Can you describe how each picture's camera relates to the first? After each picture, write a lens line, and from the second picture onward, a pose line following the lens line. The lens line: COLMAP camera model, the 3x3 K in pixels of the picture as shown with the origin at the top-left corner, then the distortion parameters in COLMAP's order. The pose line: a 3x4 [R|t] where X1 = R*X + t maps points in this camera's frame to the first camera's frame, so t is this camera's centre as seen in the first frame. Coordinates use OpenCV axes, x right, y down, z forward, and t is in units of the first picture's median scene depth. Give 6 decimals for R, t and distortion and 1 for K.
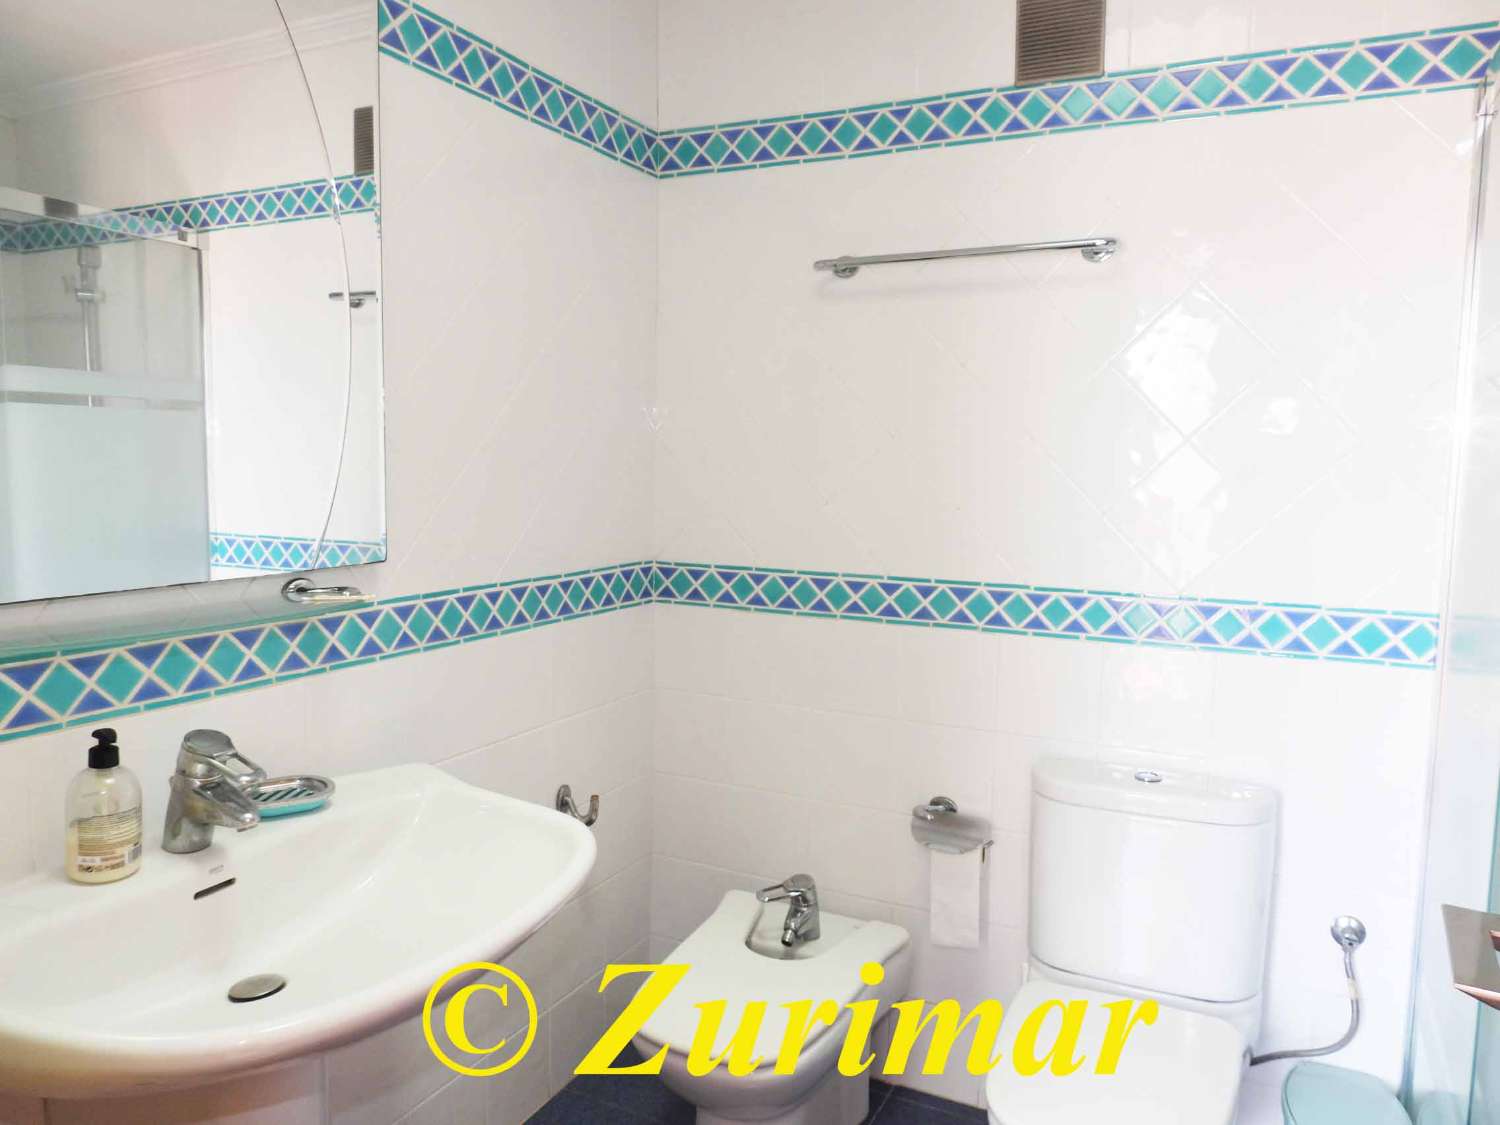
lens RADIAL K [[1078.9, 0, 750.9], [0, 1078.9, 559.3], [0, 0, 1]] dist [-0.015933, 0.005903]
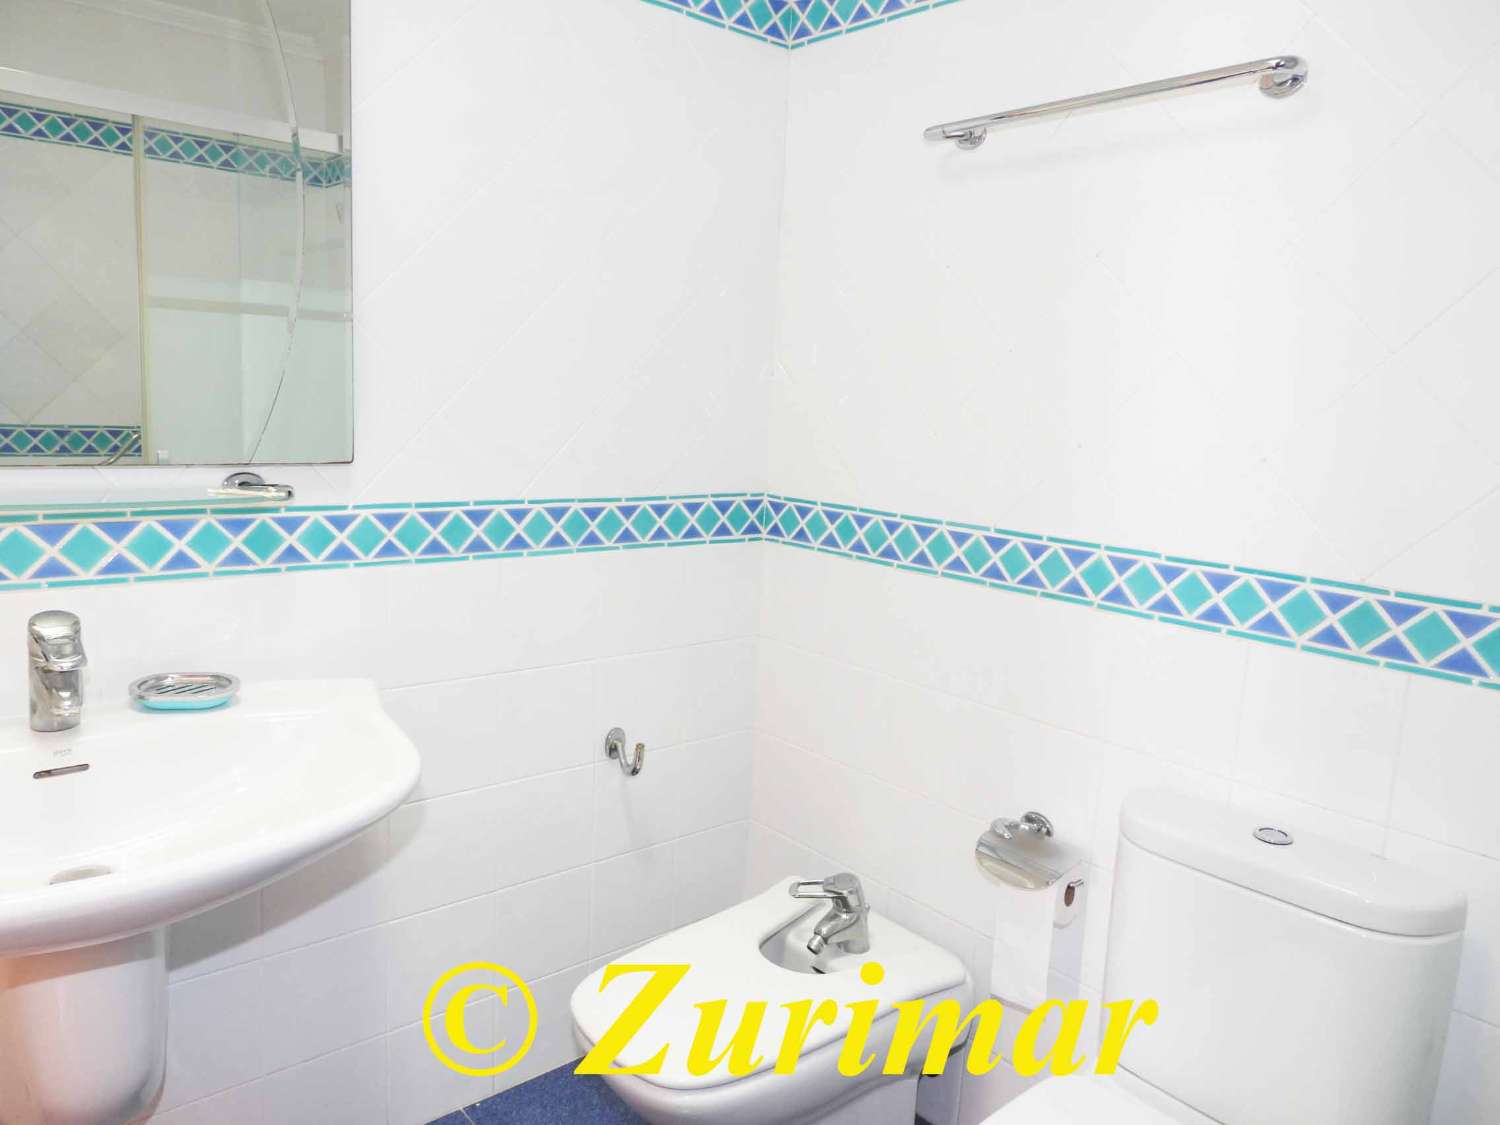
lens RADIAL K [[1078.9, 0, 750.9], [0, 1078.9, 559.3], [0, 0, 1]] dist [-0.015933, 0.005903]
pose [[0.919450, 0.087419, -0.383366, 0.274910], [-0.070385, 0.995817, 0.058267, 0.004963], [0.386856, -0.026590, 0.921757, 0.202519]]
